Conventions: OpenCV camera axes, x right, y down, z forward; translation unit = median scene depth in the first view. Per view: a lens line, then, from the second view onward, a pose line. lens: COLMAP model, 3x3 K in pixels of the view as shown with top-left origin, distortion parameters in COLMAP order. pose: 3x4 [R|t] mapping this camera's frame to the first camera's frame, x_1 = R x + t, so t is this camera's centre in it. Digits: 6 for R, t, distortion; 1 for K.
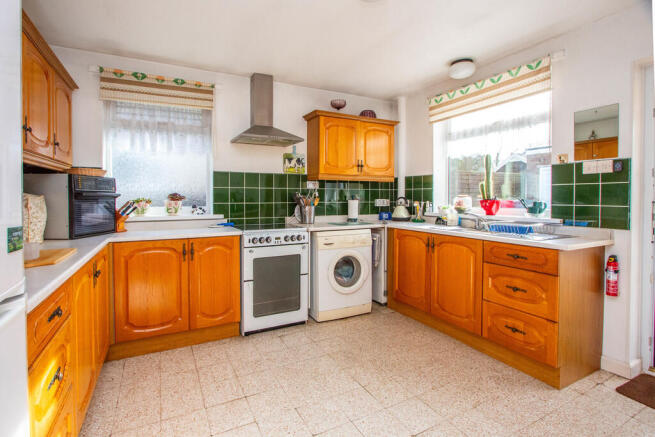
lens RADIAL K [[323.4, 0, 326.5], [0, 323.4, 198.8], [0, 0, 1]] dist [0.001007, 0.000127]
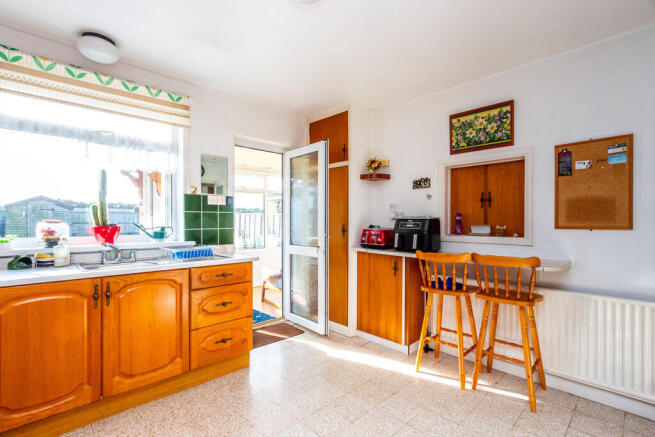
lens RADIAL K [[297.6, 0, 326.4], [0, 297.6, 223.6], [0, 0, 1]] dist [-0.000281, -0.000155]
pose [[-0.270579, -0.001302, 0.962697, -0.436736], [0.009541, 0.999946, 0.004034, -0.000919], [-0.962650, 0.010276, -0.270552, 0.808000]]
